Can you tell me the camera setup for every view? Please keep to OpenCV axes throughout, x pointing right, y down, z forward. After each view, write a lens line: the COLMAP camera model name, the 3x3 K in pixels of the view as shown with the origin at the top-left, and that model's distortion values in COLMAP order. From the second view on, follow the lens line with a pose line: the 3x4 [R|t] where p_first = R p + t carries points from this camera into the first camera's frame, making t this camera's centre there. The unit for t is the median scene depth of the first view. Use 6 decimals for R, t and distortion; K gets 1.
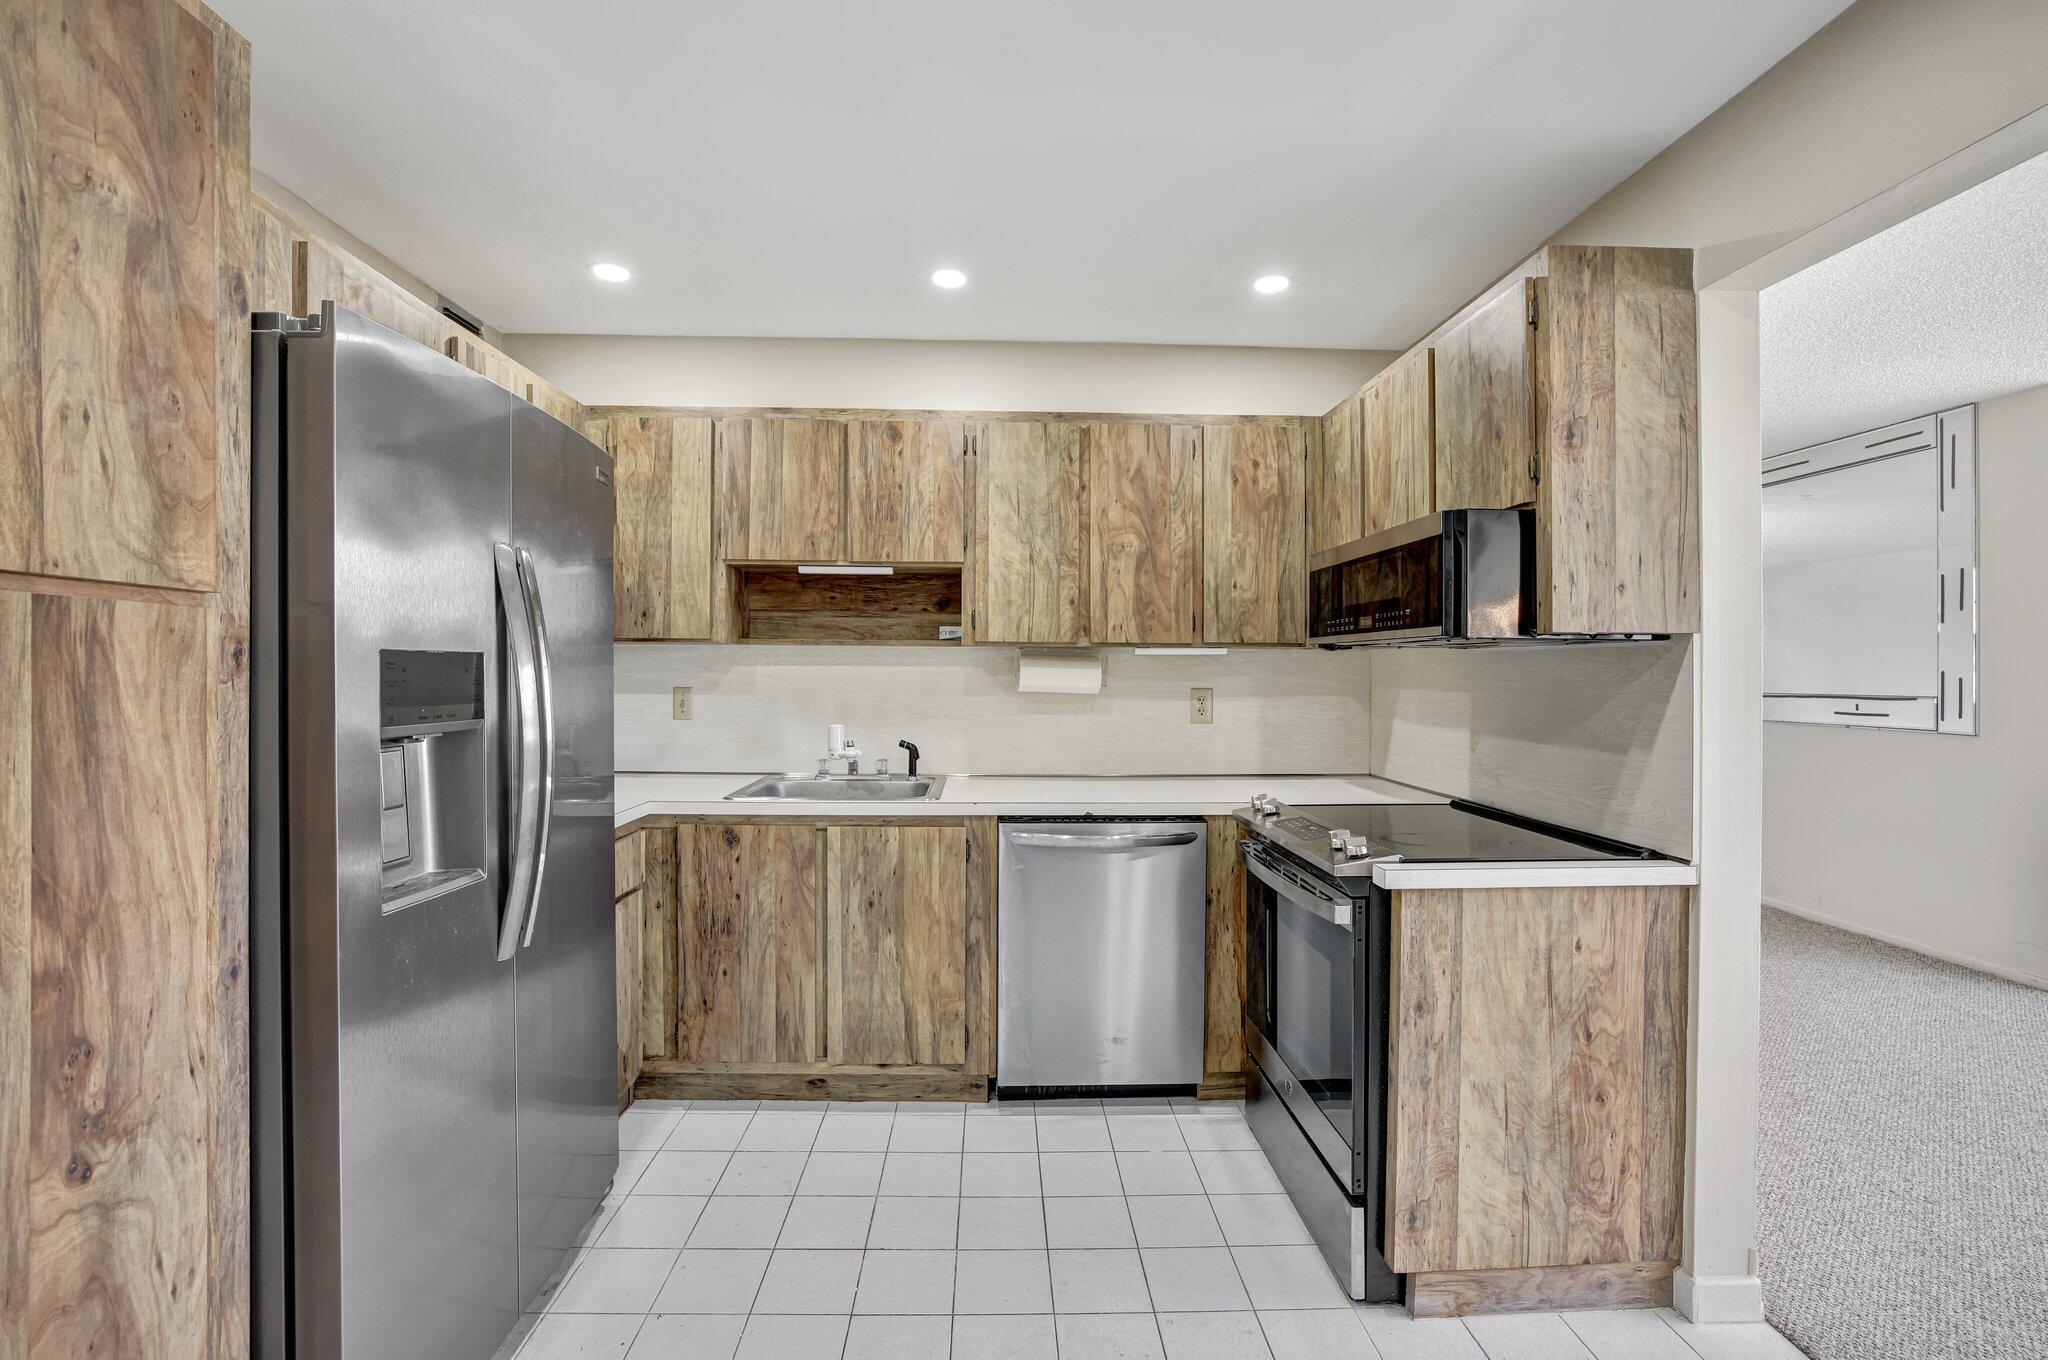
lens RADIAL K [[904.8, 0, 1015.8], [0, 904.8, 664.5], [0, 0, 1]] dist [-0.047407, 0.018647]
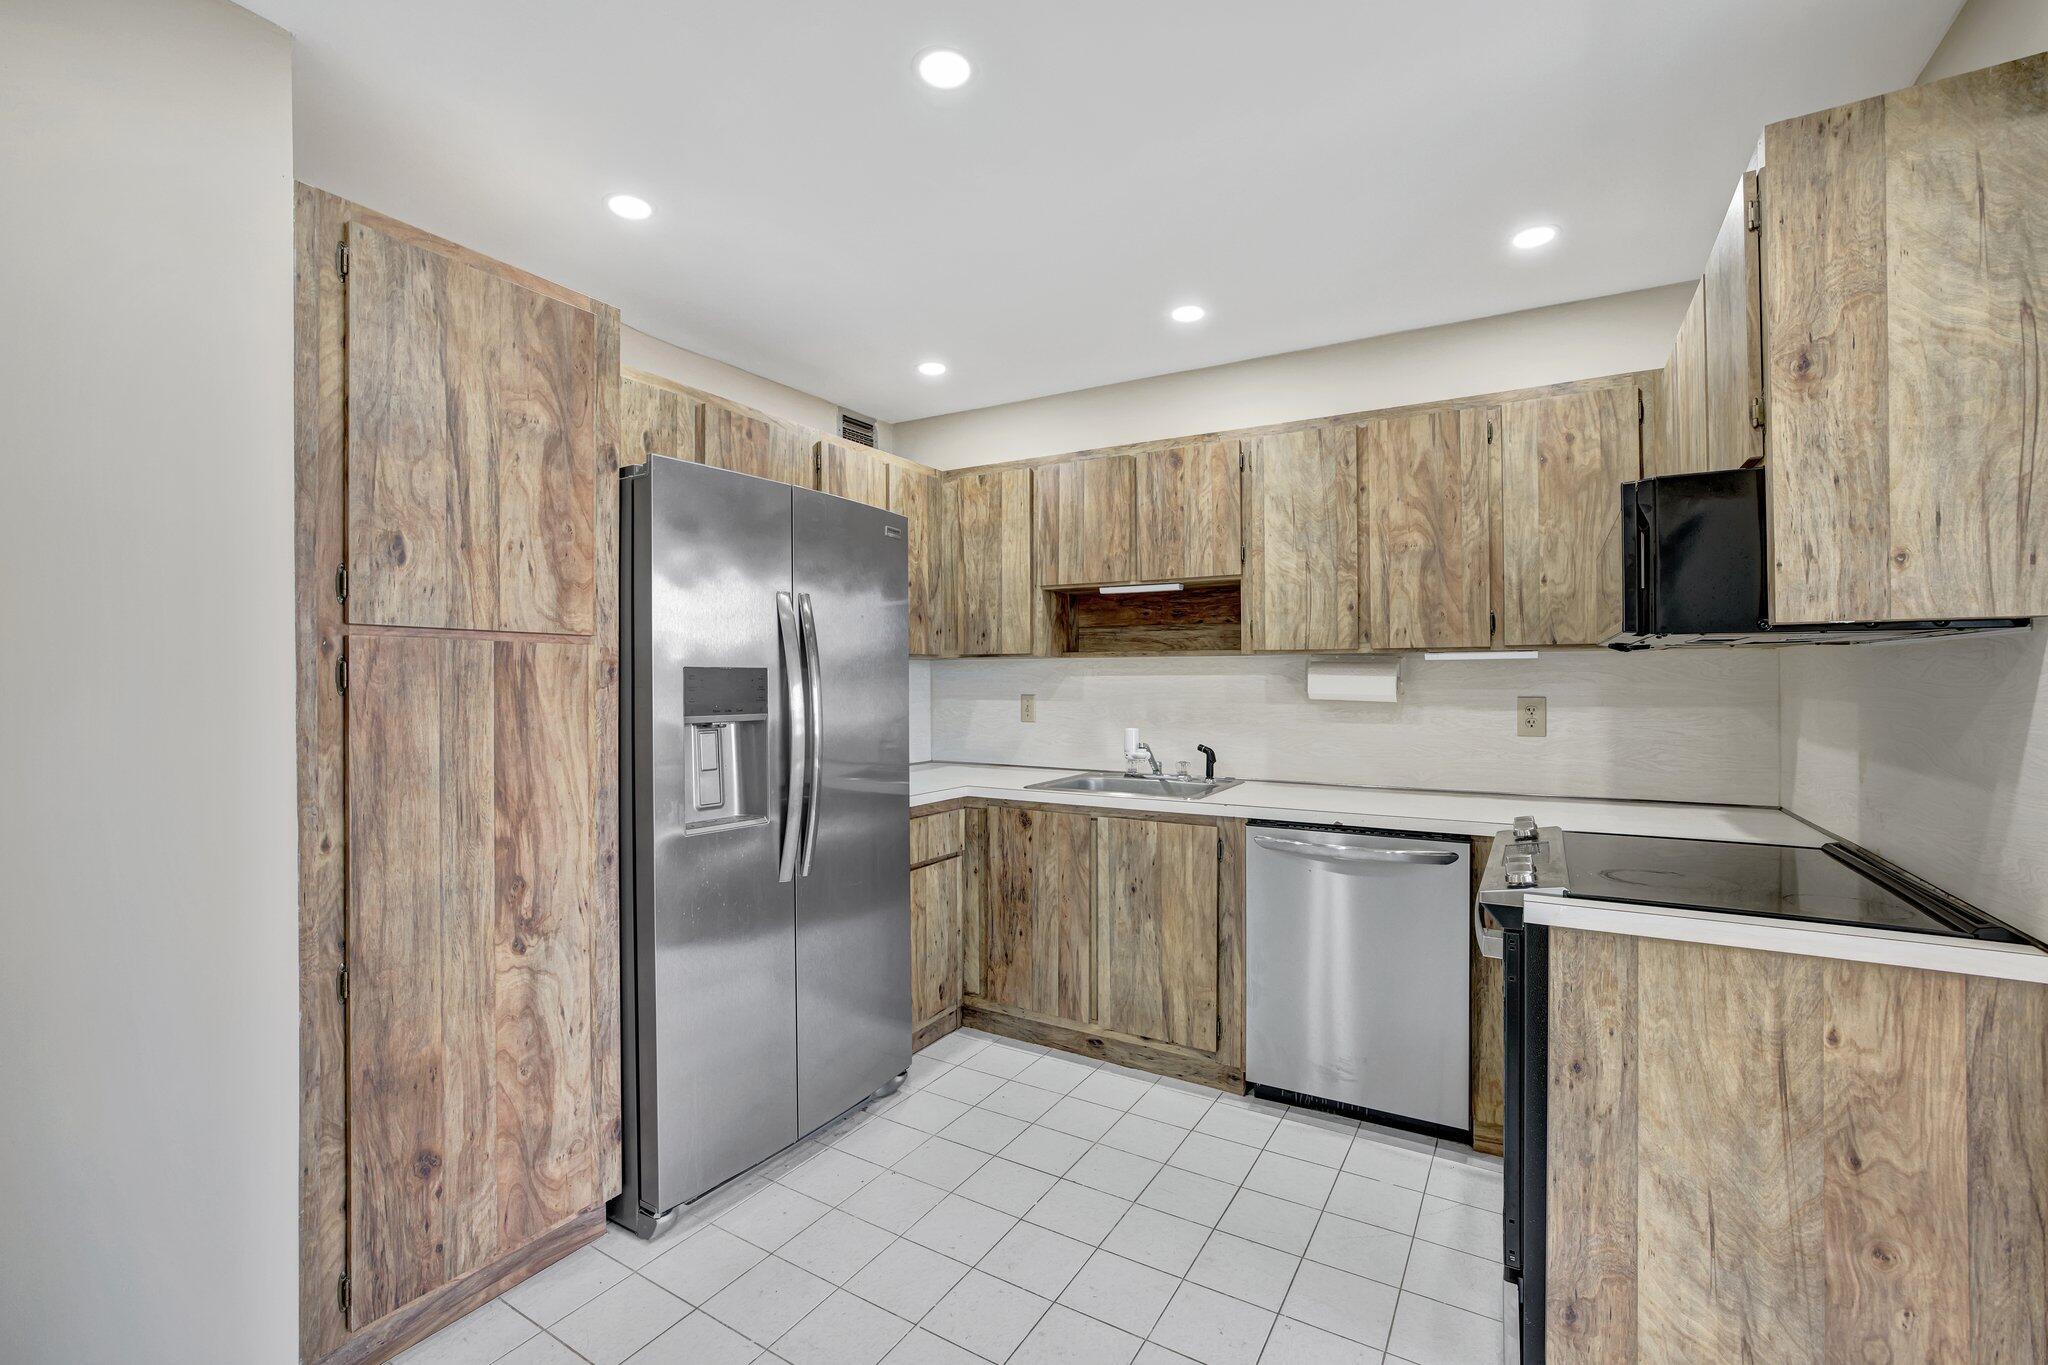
lens RADIAL K [[889.3, 0, 1008.2], [0, 889.3, 665.7], [0, 0, 1]] dist [-0.048073, 0.017655]
pose [[0.836209, -0.015153, -0.548201, 0.313578], [0.009289, 0.999866, -0.013468, 0.003411], [0.548332, 0.006170, 0.836238, 0.001350]]
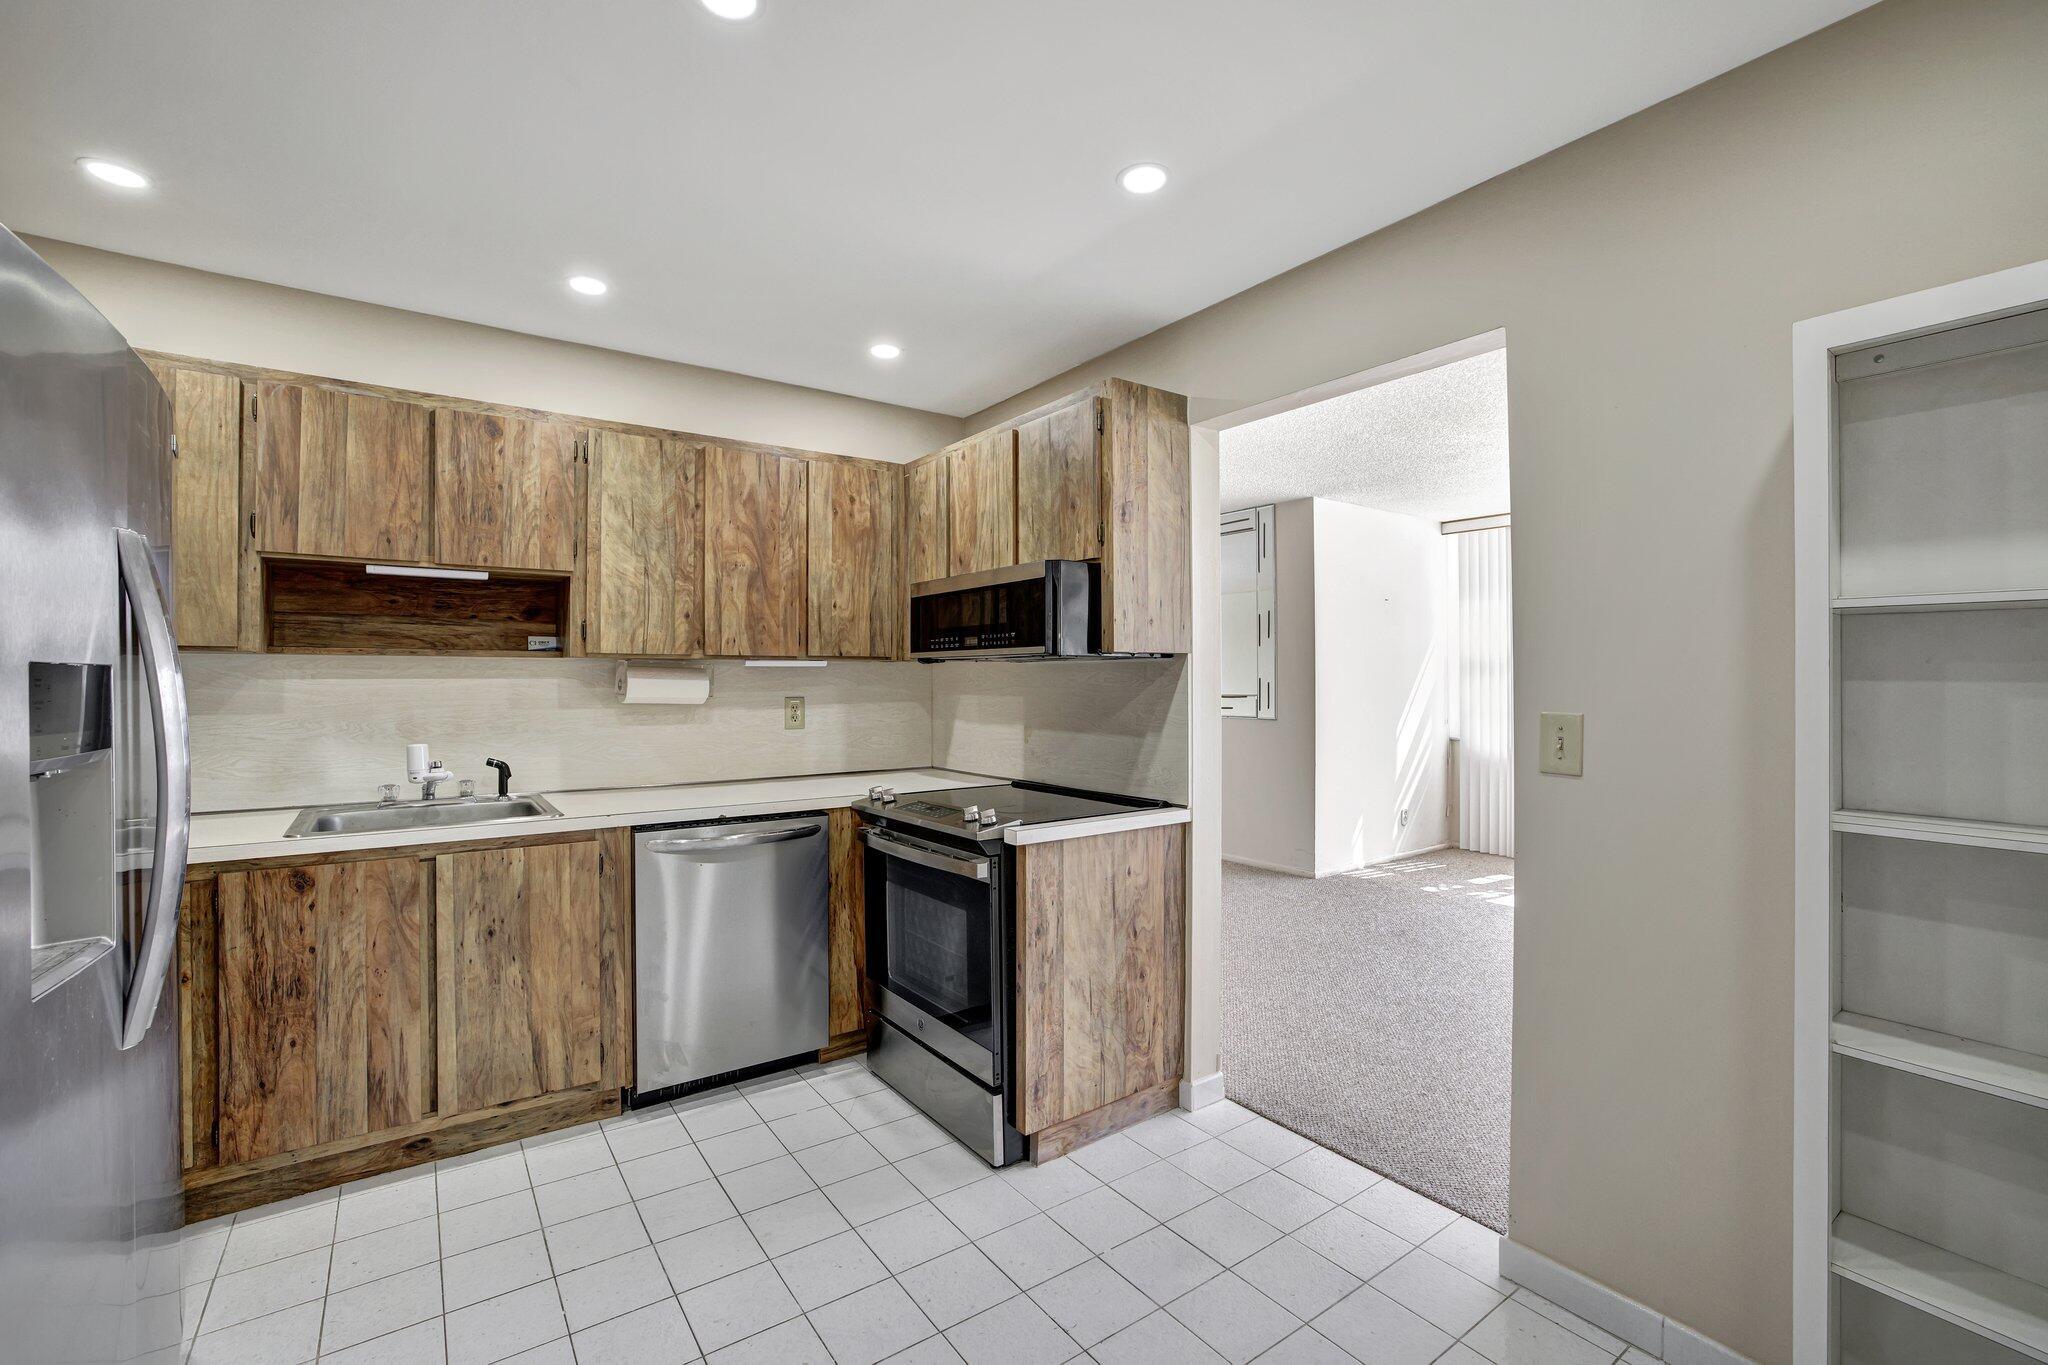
lens RADIAL K [[886.8, 0, 1028.4], [0, 886.8, 669.5], [0, 0, 1]] dist [-0.060799, 0.027362]
pose [[0.827611, -0.000675, 0.561301, -0.204800], [0.003984, 0.999981, -0.004671, -0.001340], [-0.561287, 0.006102, 0.827599, -0.059048]]
